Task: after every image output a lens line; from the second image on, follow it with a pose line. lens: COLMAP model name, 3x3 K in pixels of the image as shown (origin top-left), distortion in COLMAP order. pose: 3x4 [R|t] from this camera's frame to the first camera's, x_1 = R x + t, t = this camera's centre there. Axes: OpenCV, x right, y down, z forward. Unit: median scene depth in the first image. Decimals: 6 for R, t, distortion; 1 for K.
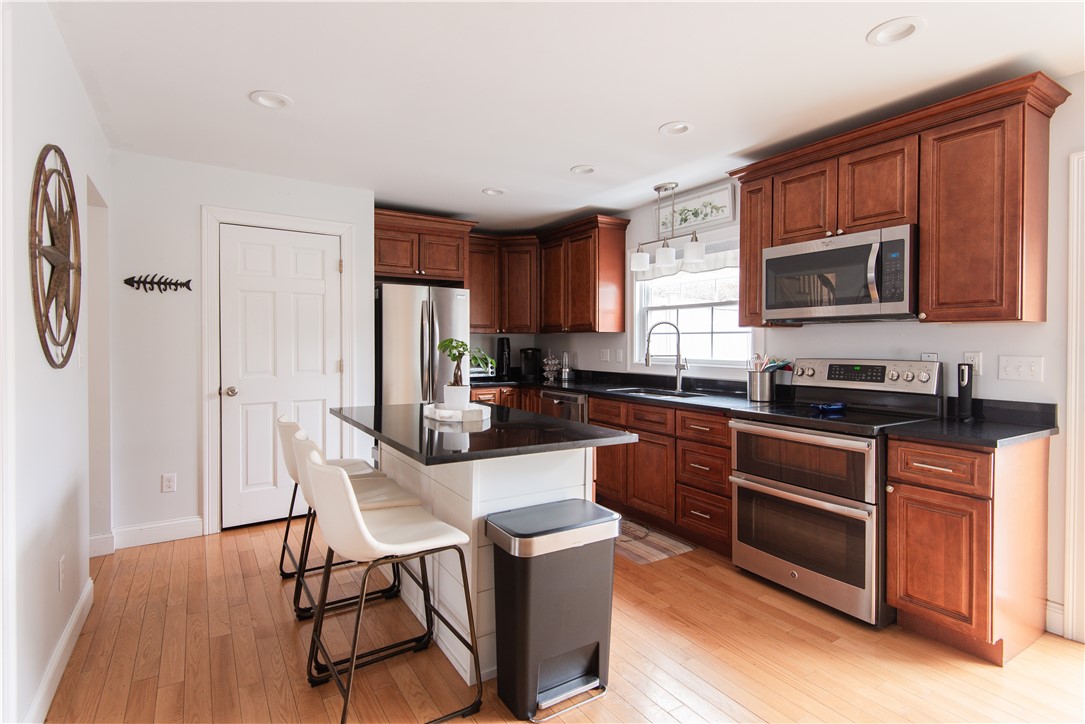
lens RADIAL K [[517.7, 0, 549.4], [0, 517.7, 369.4], [0, 0, 1]] dist [0.003880, -0.001776]
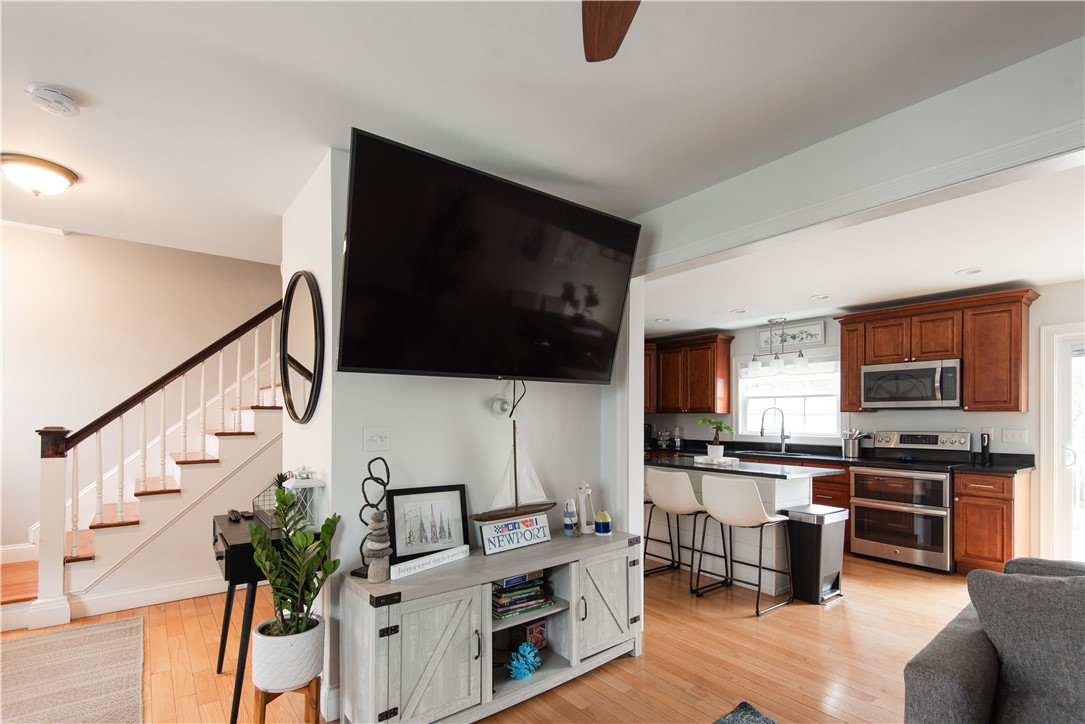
lens RADIAL K [[517.7, 0, 516.7], [0, 517.7, 438.1], [0, 0, 1]] dist [0.003880, -0.001776]
pose [[0.996615, -0.001303, 0.082205, -0.958650], [0.002170, 0.999943, -0.010457, 0.019017], [-0.082186, 0.010600, 0.996561, -0.665060]]
